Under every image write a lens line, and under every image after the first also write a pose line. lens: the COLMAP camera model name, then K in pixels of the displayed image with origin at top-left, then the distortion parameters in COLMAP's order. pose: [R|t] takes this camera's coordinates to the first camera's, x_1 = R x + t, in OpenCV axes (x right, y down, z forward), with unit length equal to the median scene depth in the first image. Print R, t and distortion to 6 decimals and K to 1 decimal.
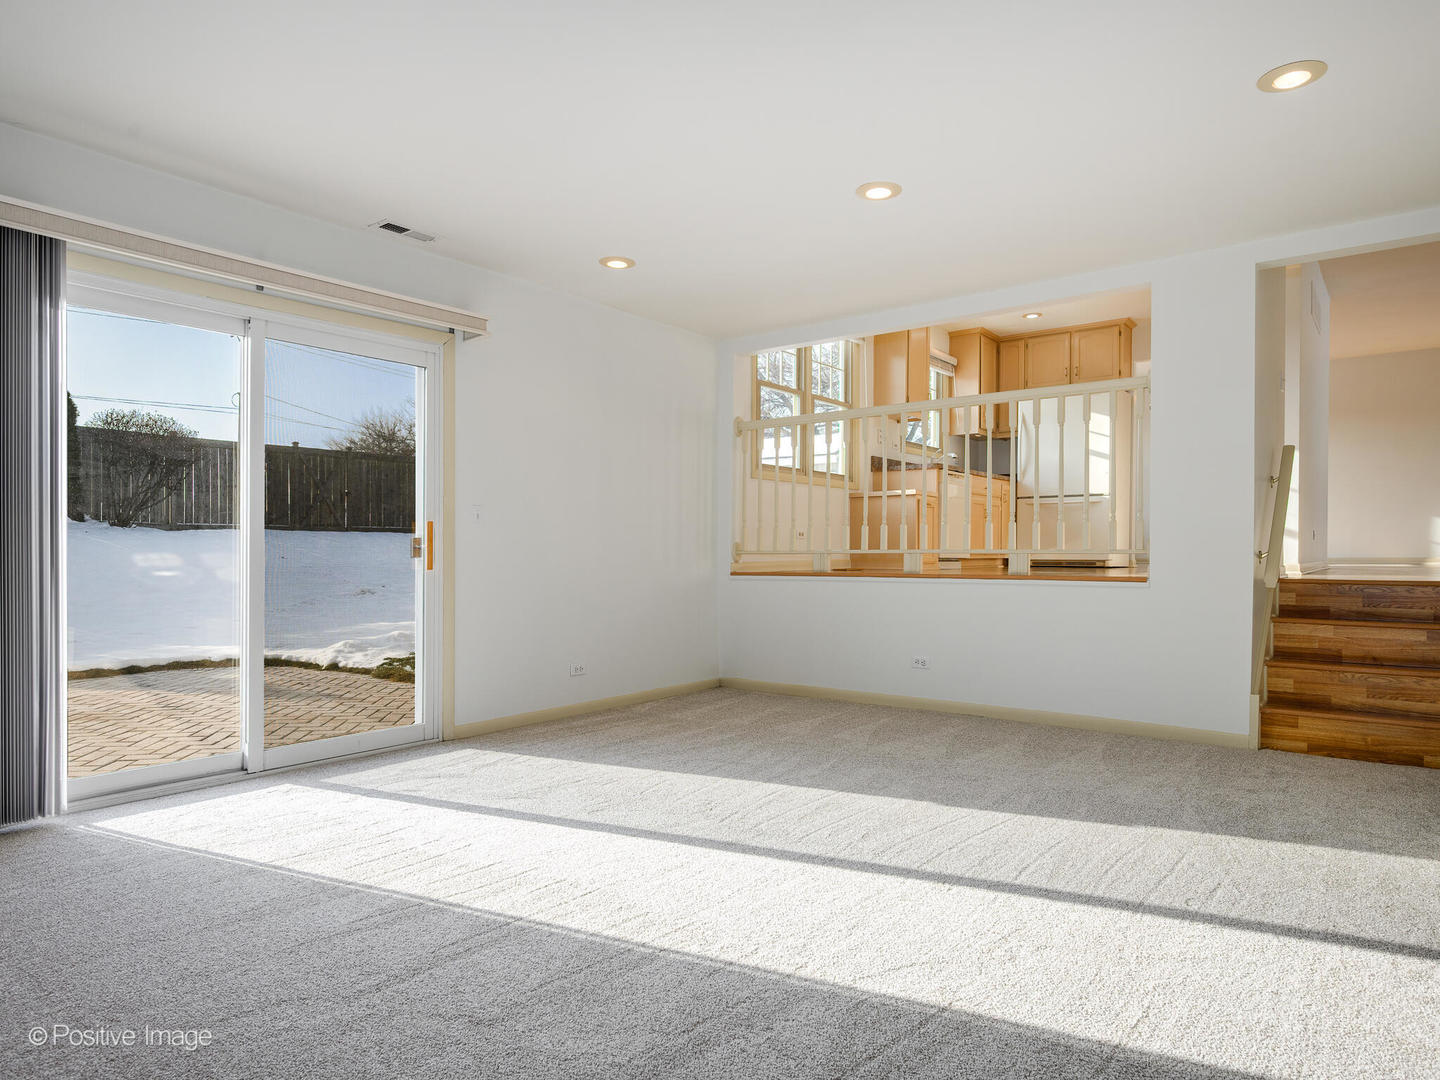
lens RADIAL K [[885.1, 0, 753.0], [0, 885.1, 565.1], [0, 0, 1]] dist [-0.002766, -0.001924]
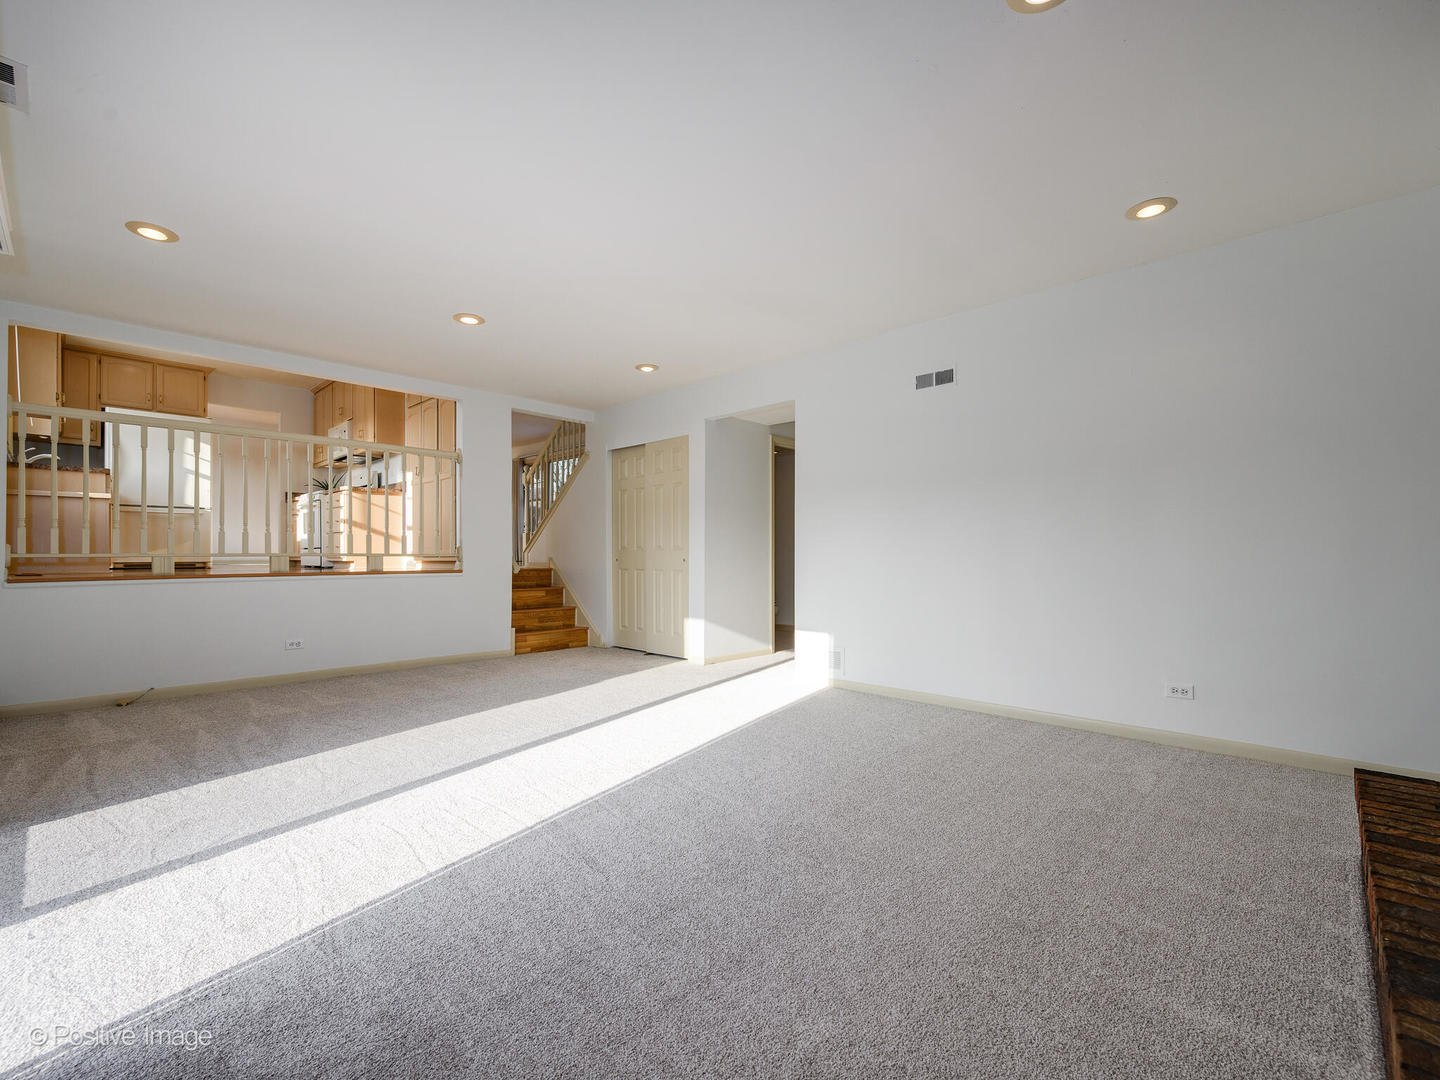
lens RADIAL K [[637.8, 0, 716.6], [0, 637.8, 544.5], [0, 0, 1]] dist [-0.003681, -0.001124]
pose [[0.120125, 0.015702, 0.992635, -0.439516], [0.015784, 0.999718, -0.017724, -0.003445], [-0.992633, 0.017797, 0.119843, 0.214028]]
